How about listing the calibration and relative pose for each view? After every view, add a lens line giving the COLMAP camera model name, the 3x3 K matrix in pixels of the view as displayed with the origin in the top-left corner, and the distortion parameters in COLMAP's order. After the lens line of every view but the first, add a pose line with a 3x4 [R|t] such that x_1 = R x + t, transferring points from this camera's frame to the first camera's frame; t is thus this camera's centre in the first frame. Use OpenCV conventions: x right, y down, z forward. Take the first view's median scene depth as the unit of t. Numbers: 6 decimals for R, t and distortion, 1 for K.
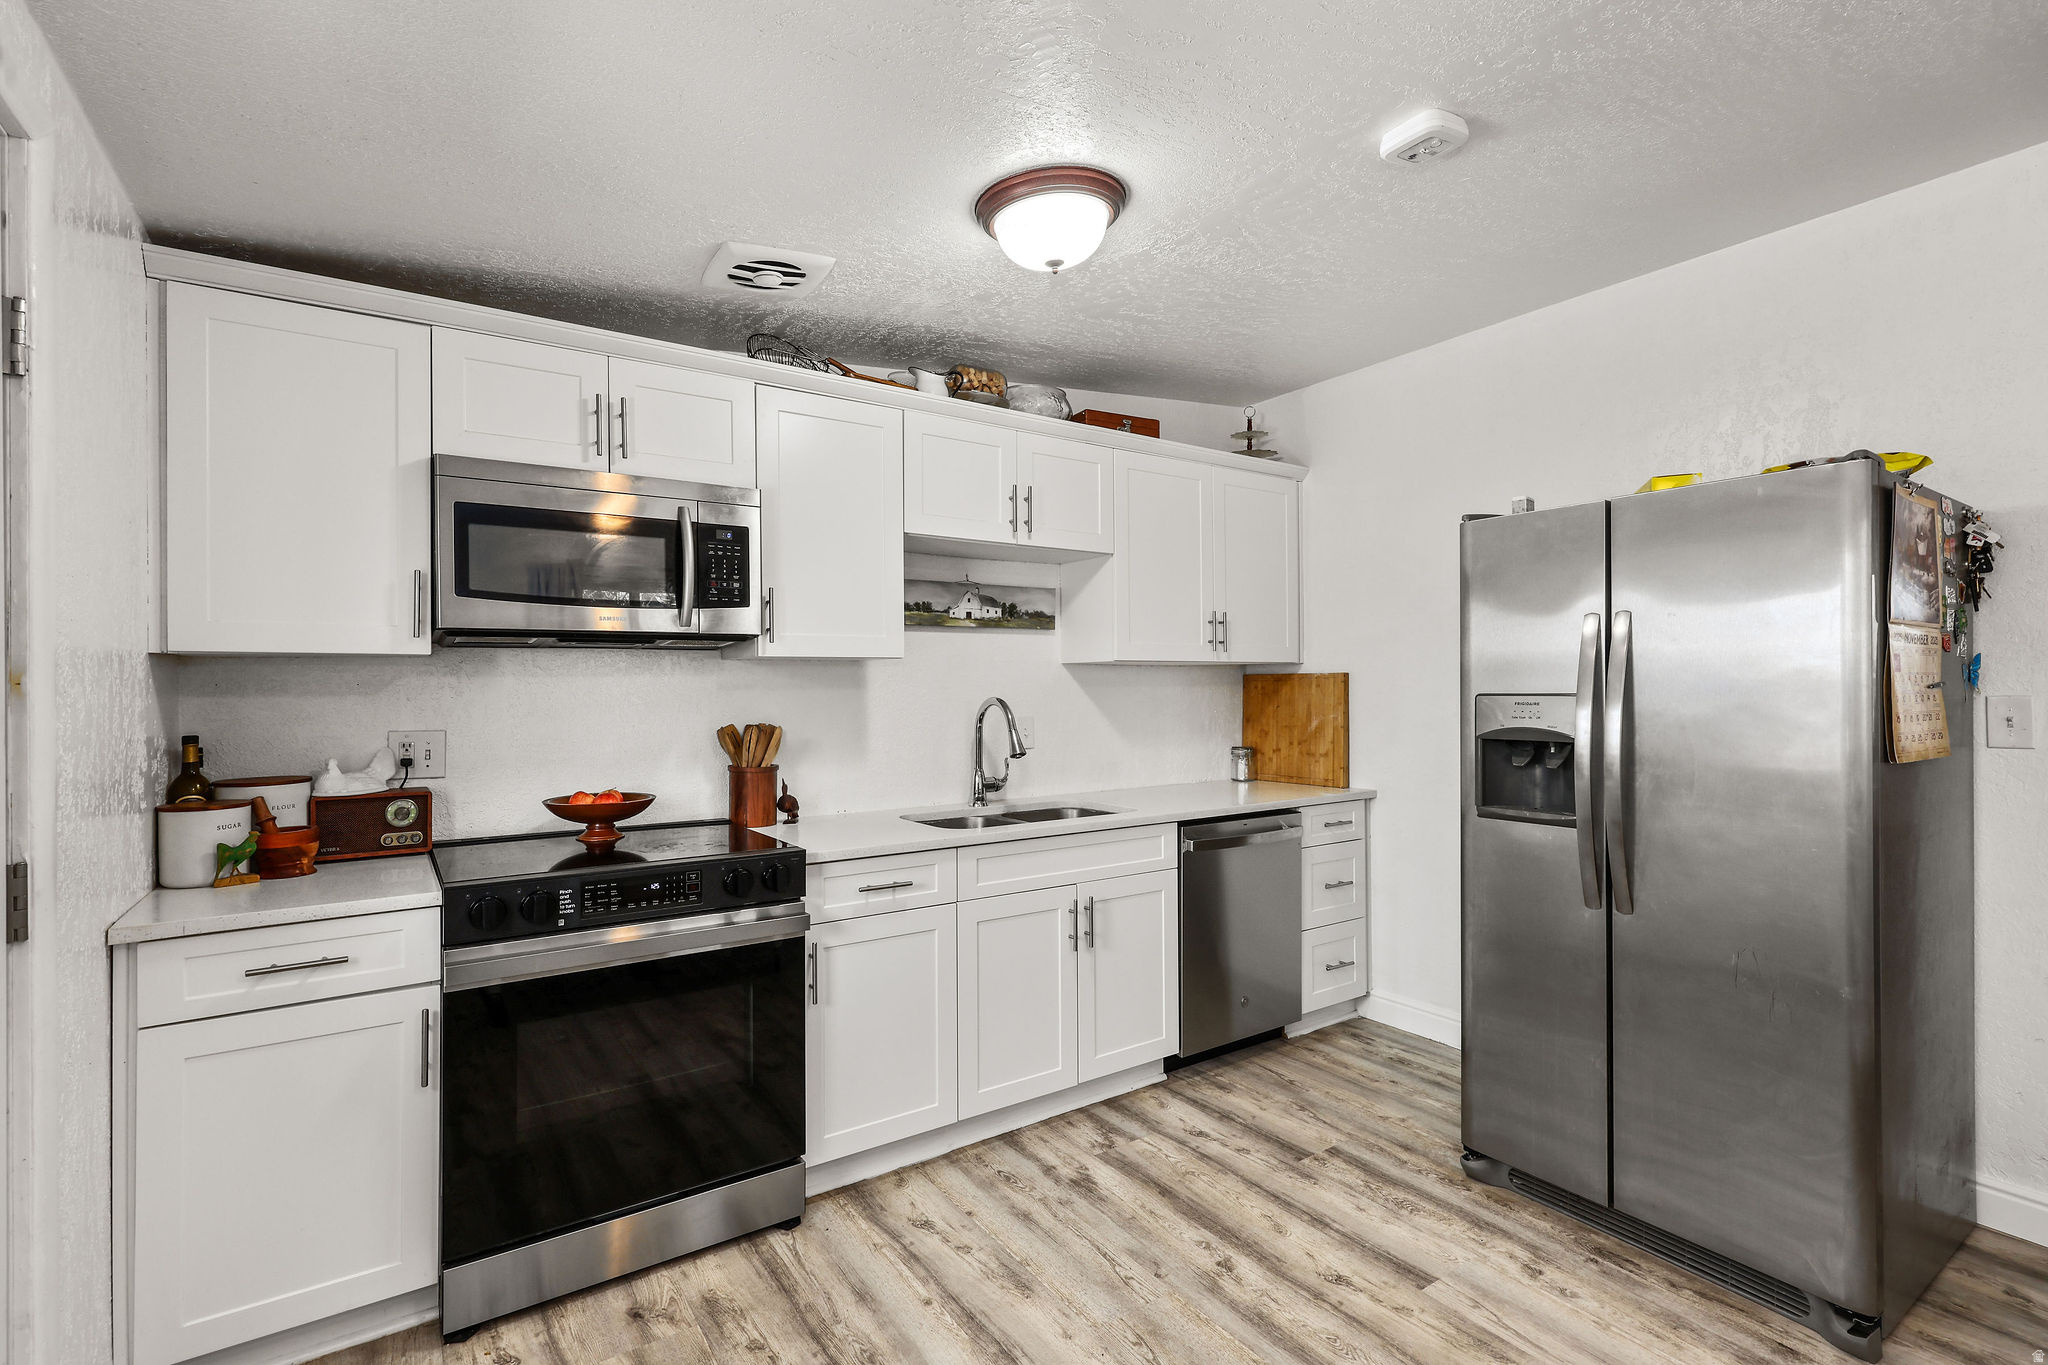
lens RADIAL K [[923.0, 0, 1034.8], [0, 923.0, 687.6], [0, 0, 1]] dist [0.000924, 0.000056]
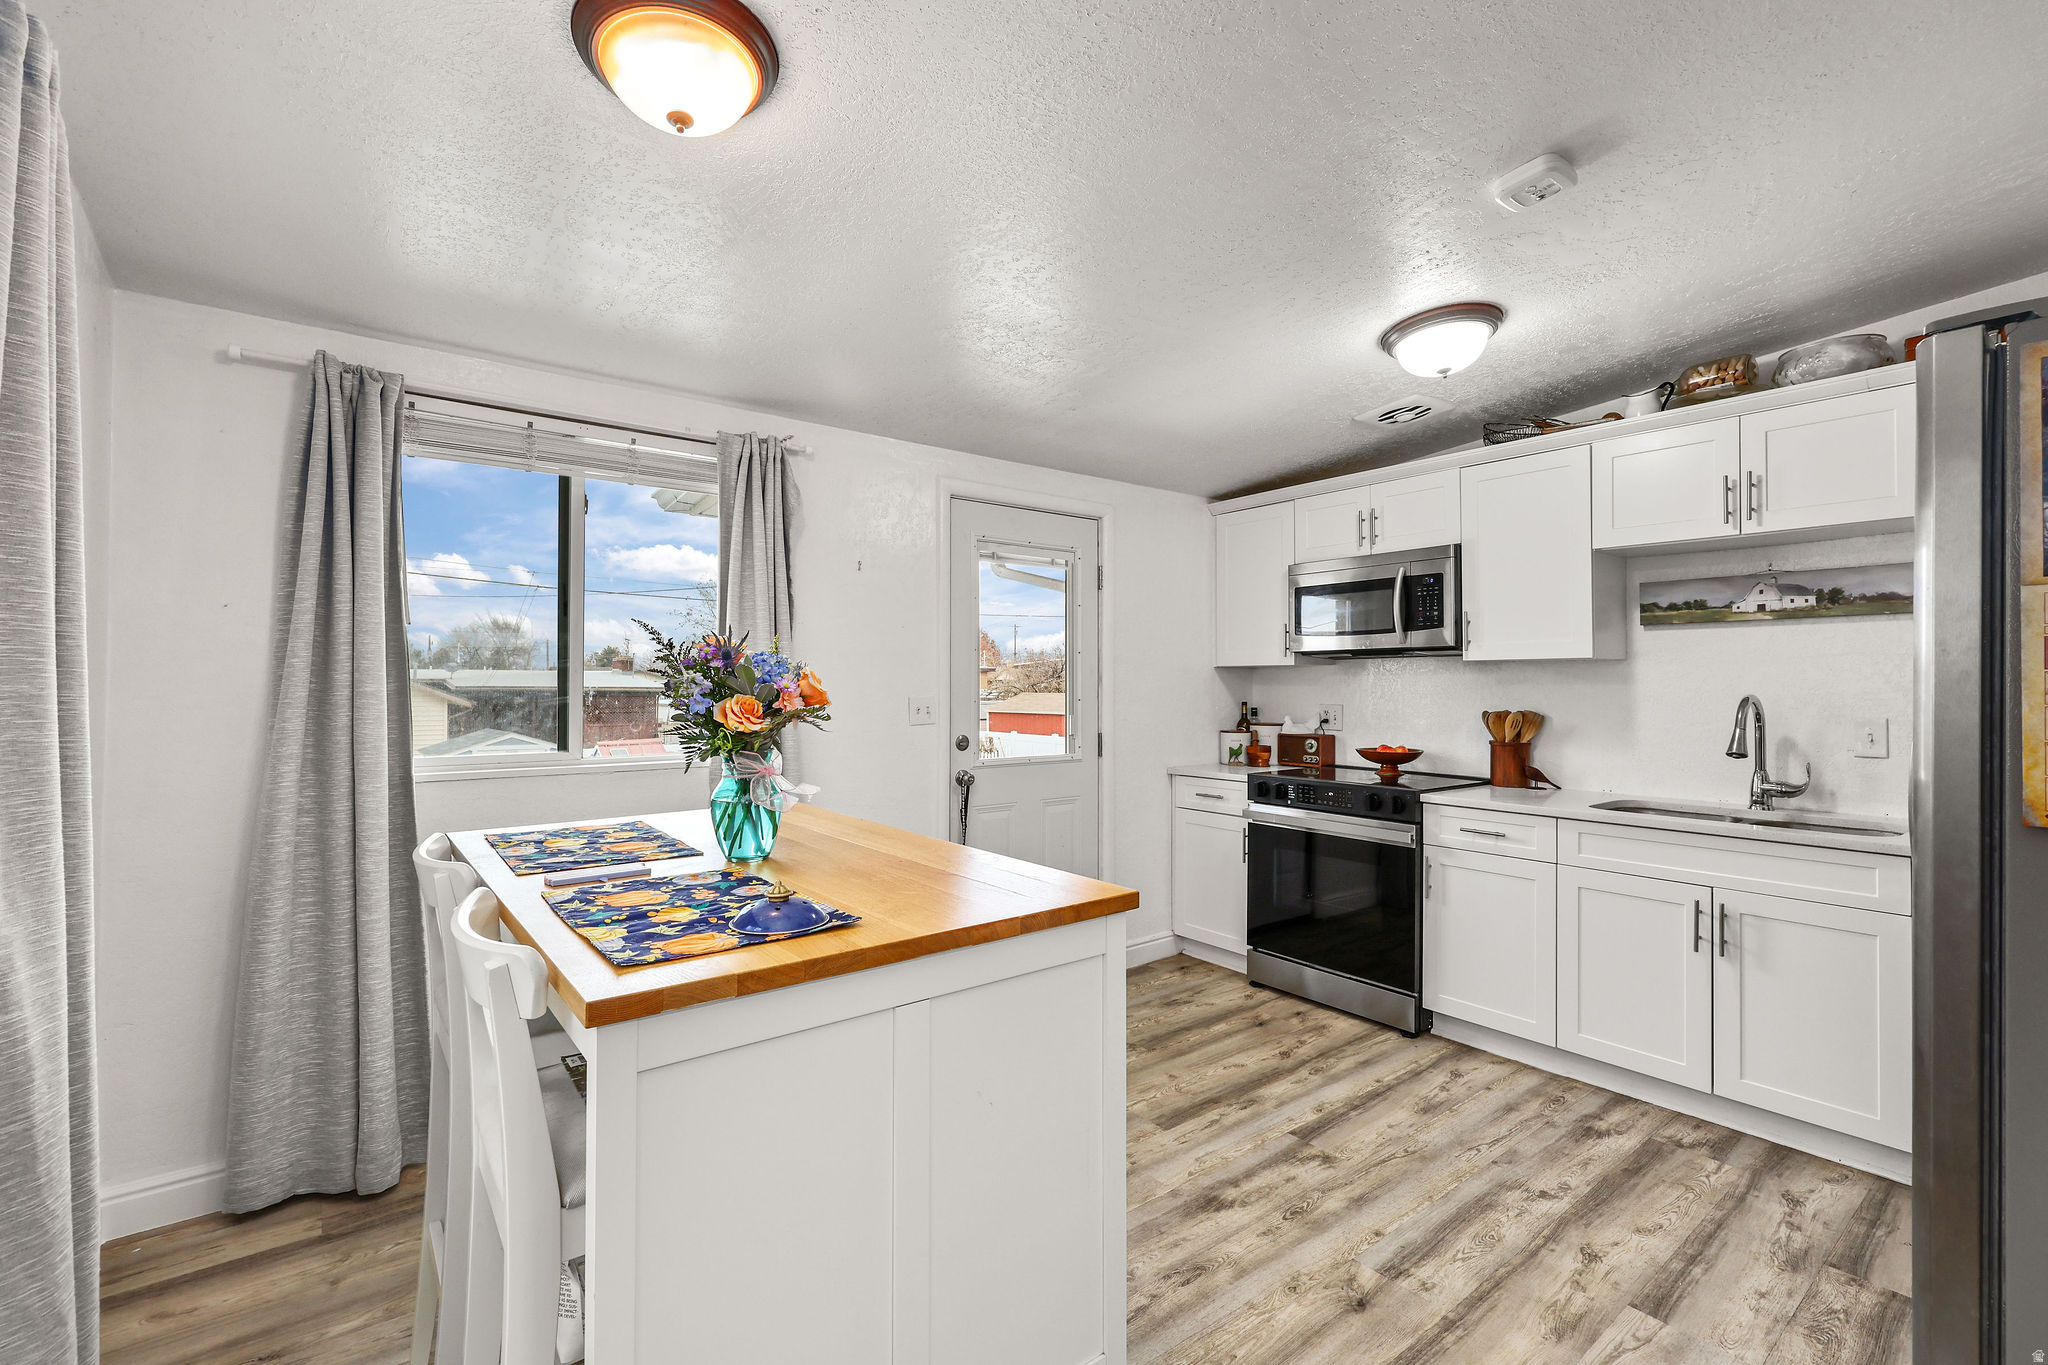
lens RADIAL K [[923.0, 0, 1016.0], [0, 923.0, 682.0], [0, 0, 1]] dist [0.000924, 0.000056]
pose [[0.055397, 0.005094, -0.998451, 1.120302], [-0.003189, 0.999983, 0.004925, -0.005870], [0.998459, 0.002911, 0.055412, 0.248371]]
